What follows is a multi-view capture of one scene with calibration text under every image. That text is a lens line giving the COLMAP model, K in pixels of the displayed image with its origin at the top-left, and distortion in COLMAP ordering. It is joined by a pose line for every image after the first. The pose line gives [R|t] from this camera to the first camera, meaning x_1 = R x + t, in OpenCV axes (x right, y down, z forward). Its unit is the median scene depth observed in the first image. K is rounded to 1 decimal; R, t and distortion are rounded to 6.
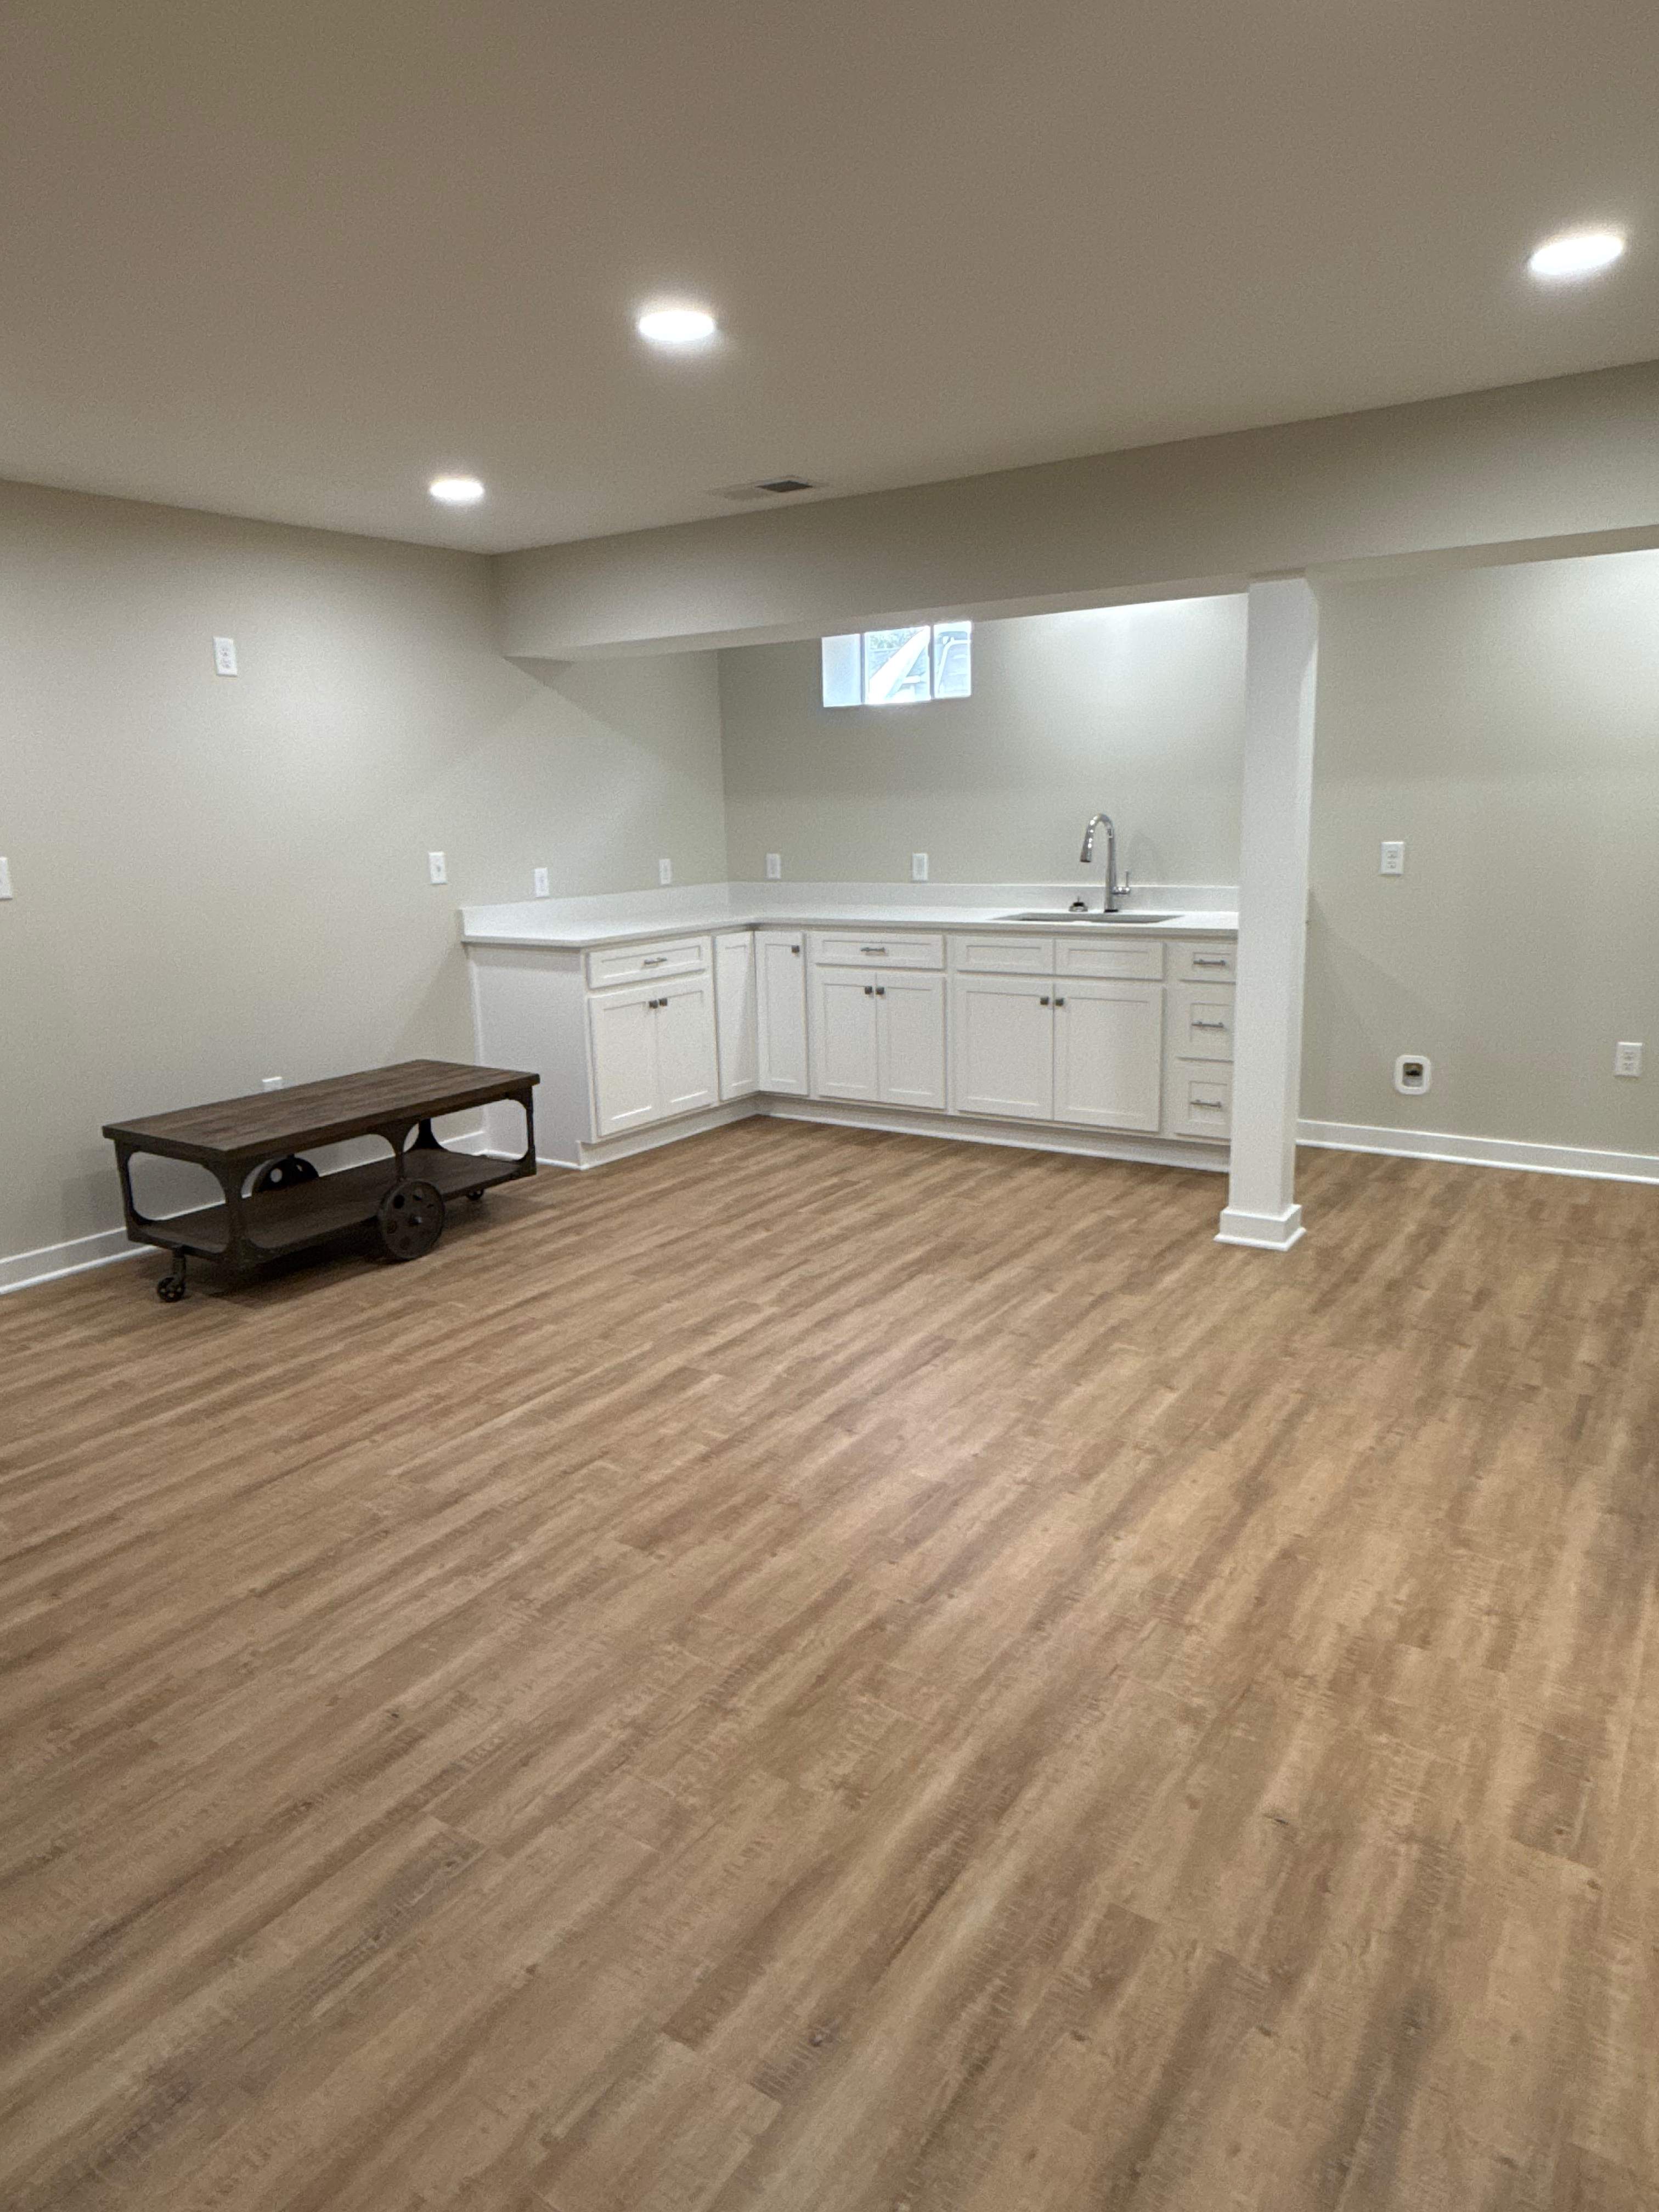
lens RADIAL K [[1410.5, 0, 838.8], [0, 1410.5, 1106.0], [0, 0, 1]] dist [-0.001280, 0.002432]
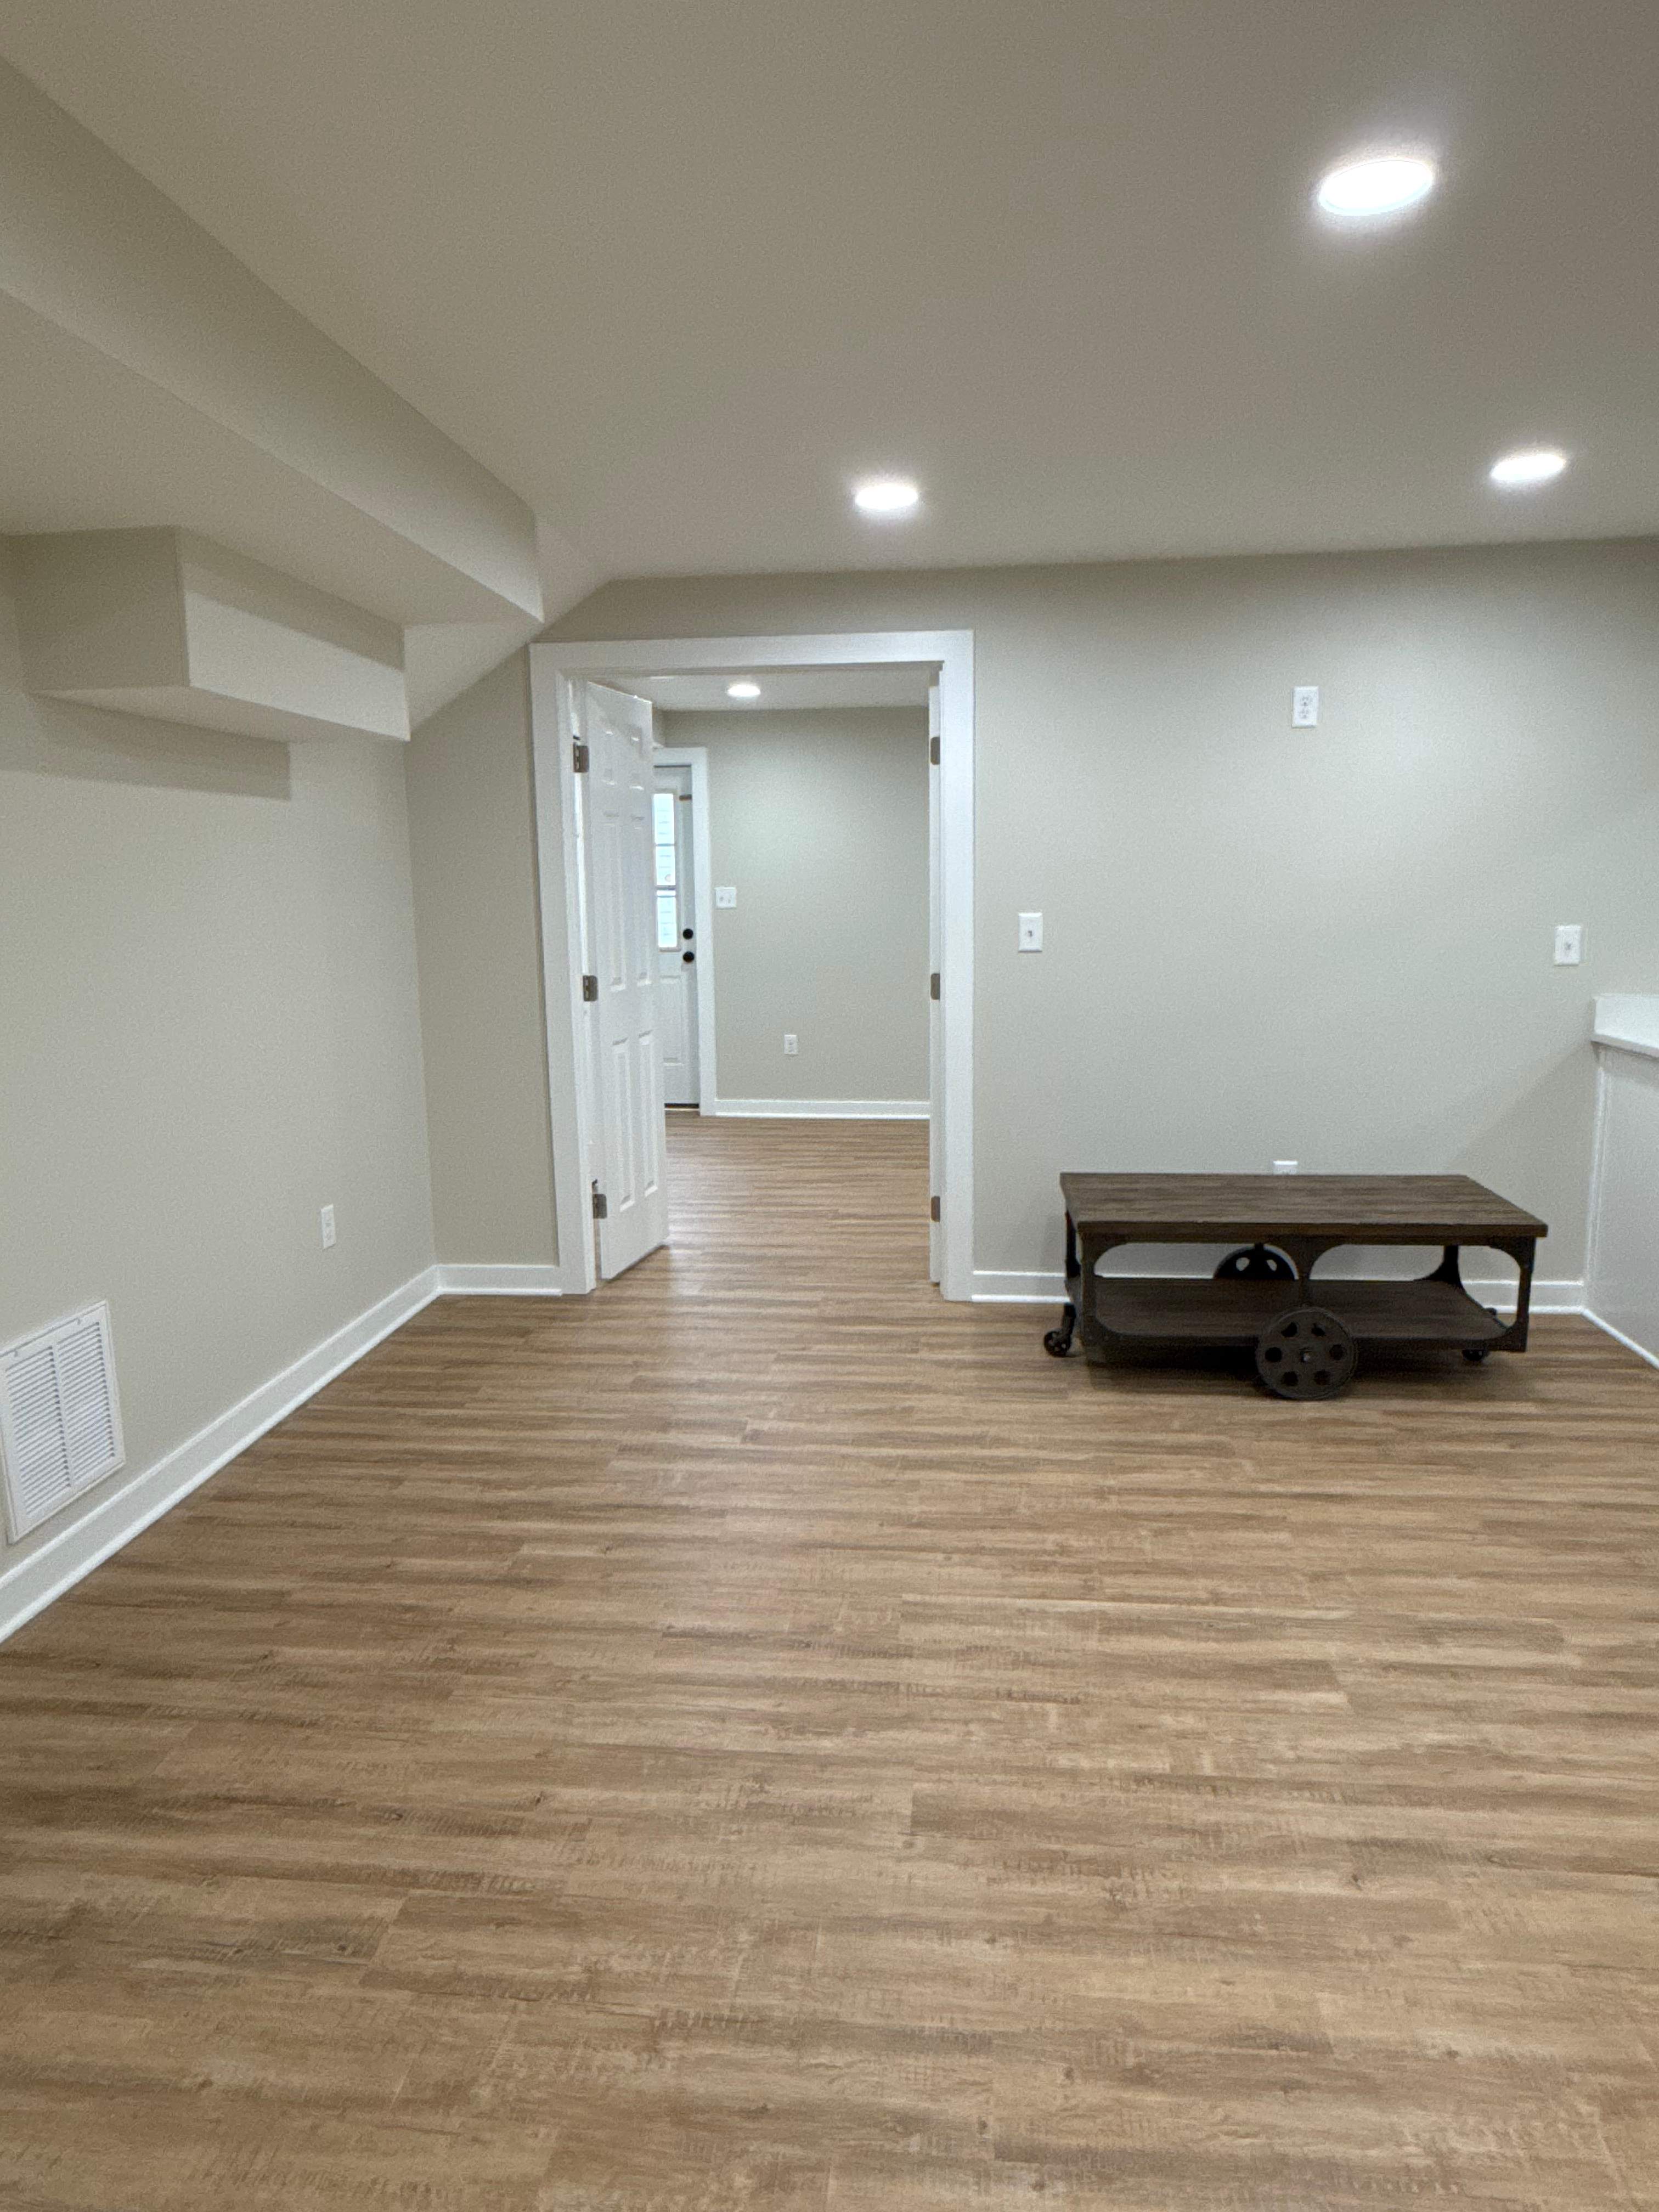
lens RADIAL K [[1406.4, 0, 803.3], [0, 1406.4, 1106.7], [0, 0, 1]] dist [-0.002022, 0.003066]
pose [[0.454823, 0.161019, -0.875905, 0.303466], [-0.185674, 0.979052, 0.083567, -0.087712], [0.871012, 0.124624, 0.475192, 0.347964]]
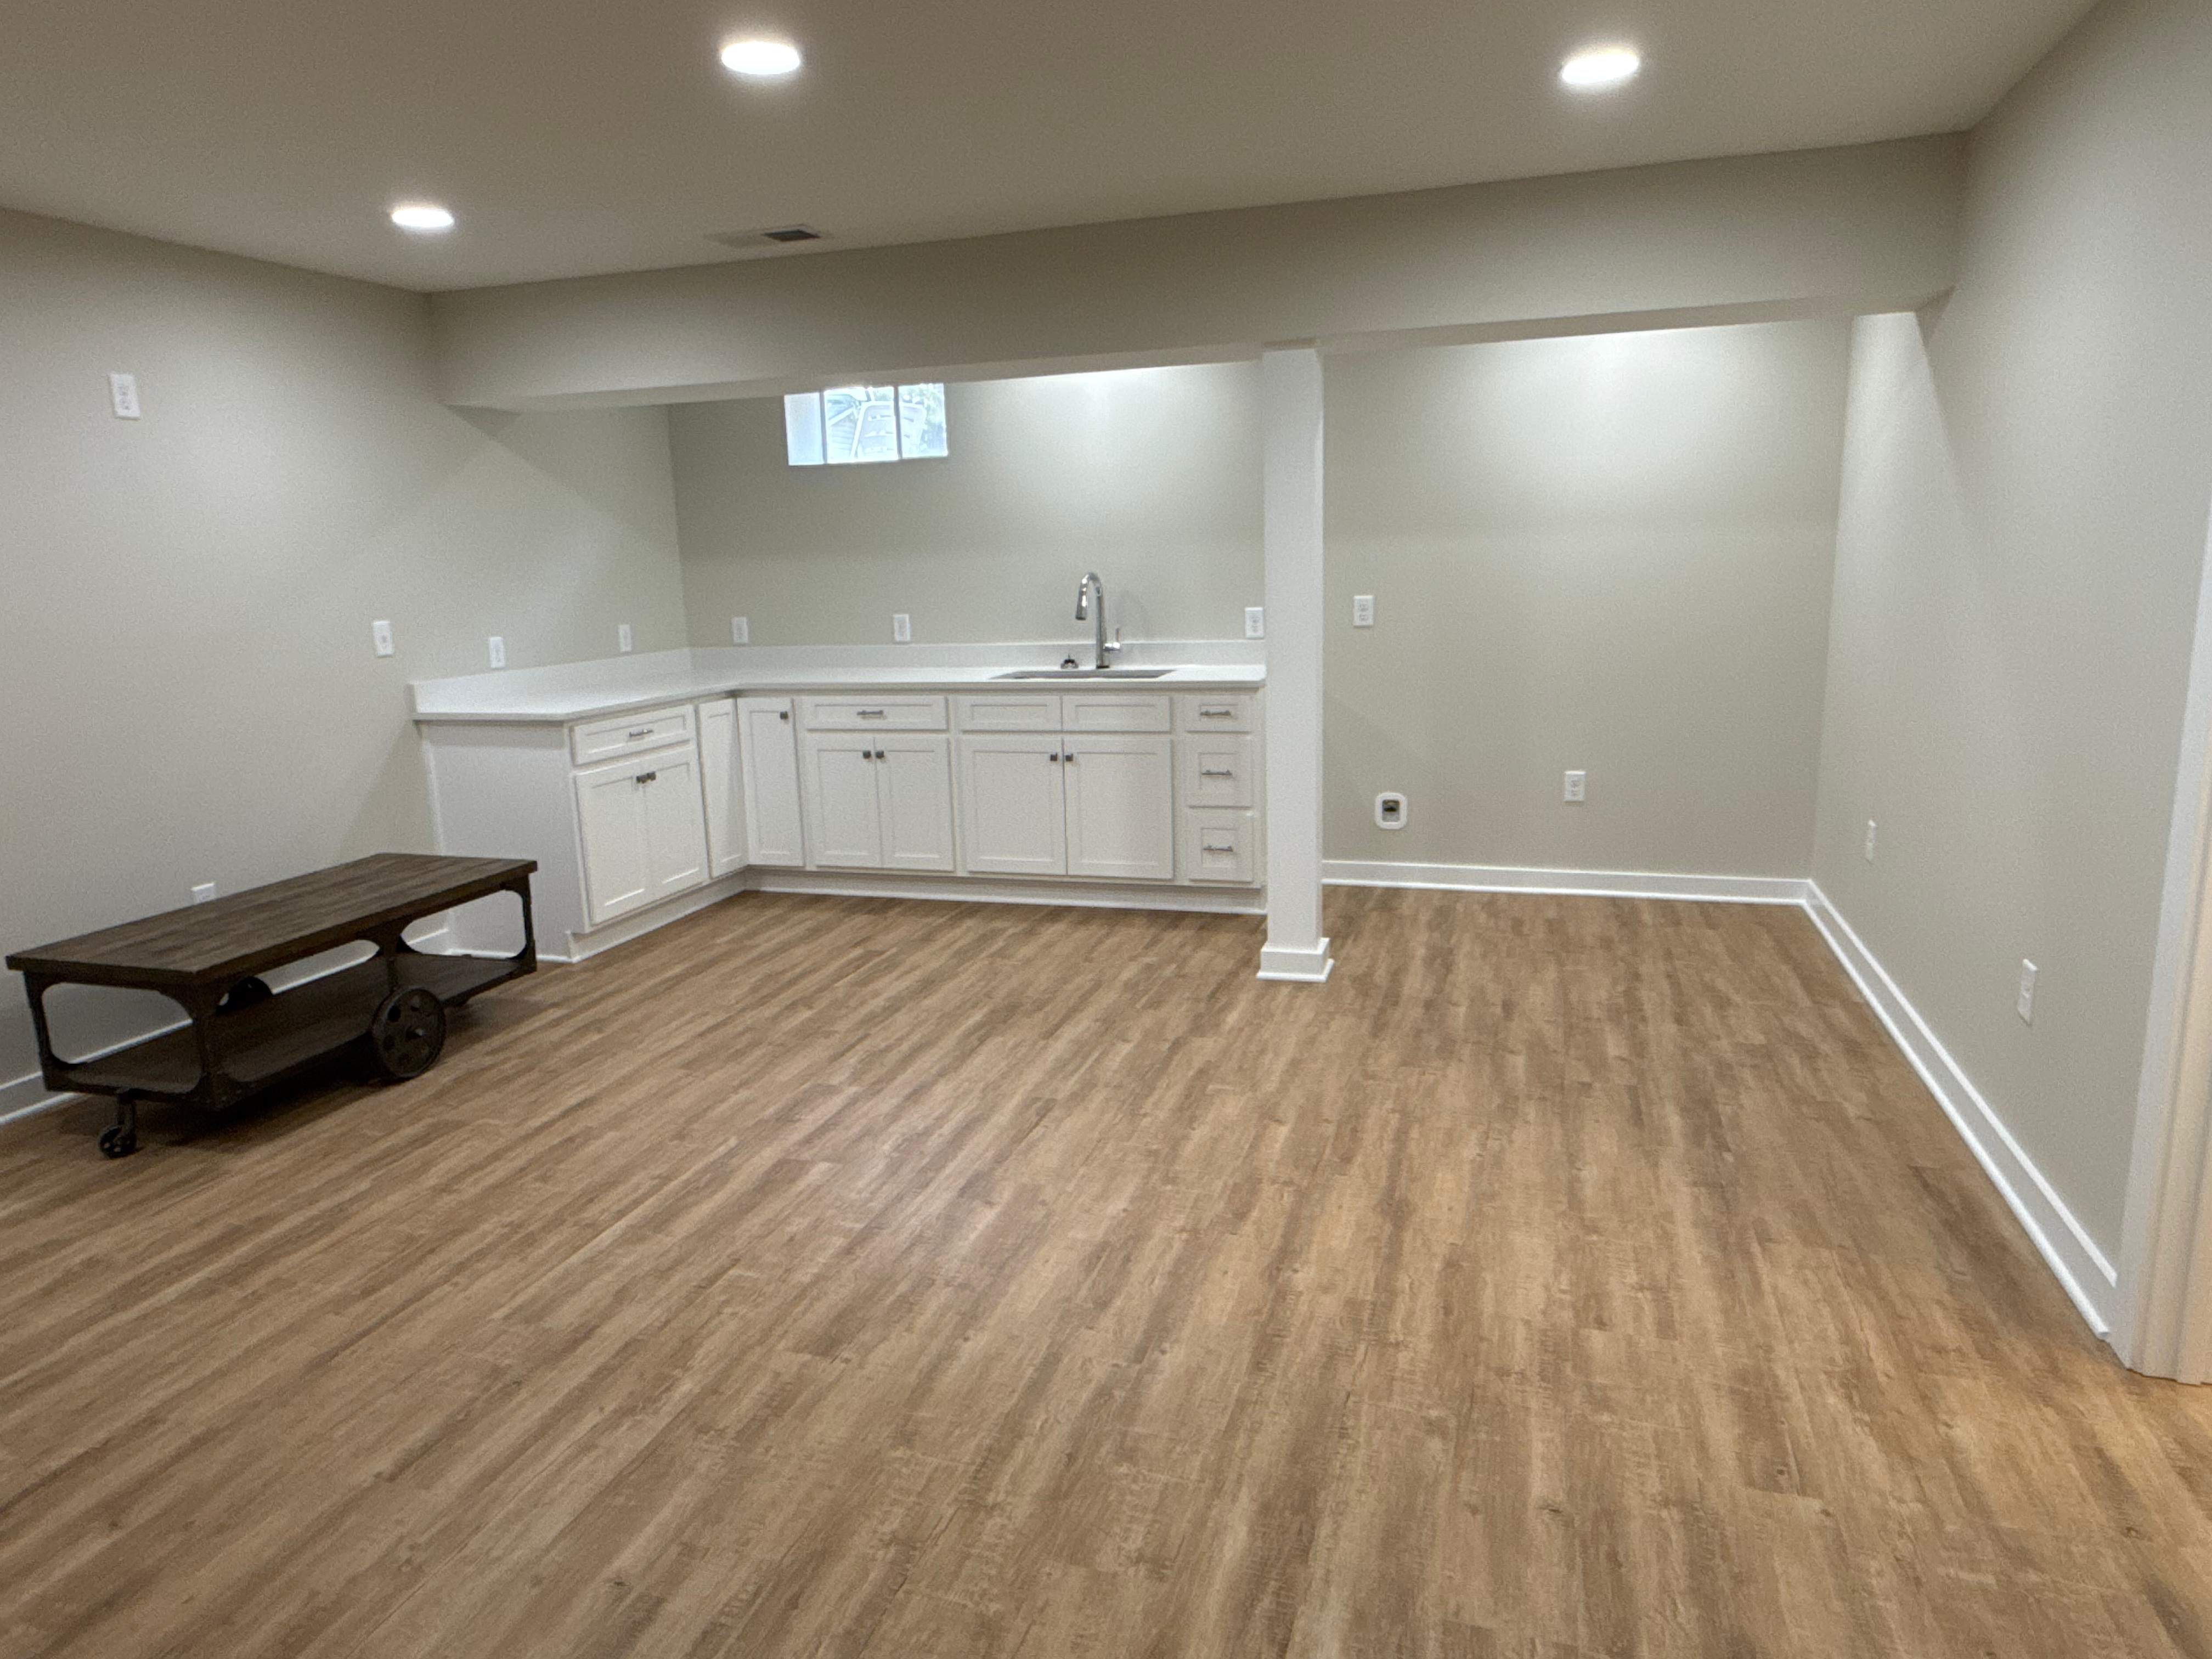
lens RADIAL K [[1410.5, 0, 1103.2], [0, 1410.5, 838.6], [0, 0, 1]] dist [-0.001280, 0.002432]
pose [[0.960542, -0.058984, 0.271809, -0.129395], [0.064787, 0.997822, -0.012417, -0.002131], [-0.270484, 0.029537, 0.962271, 0.028260]]
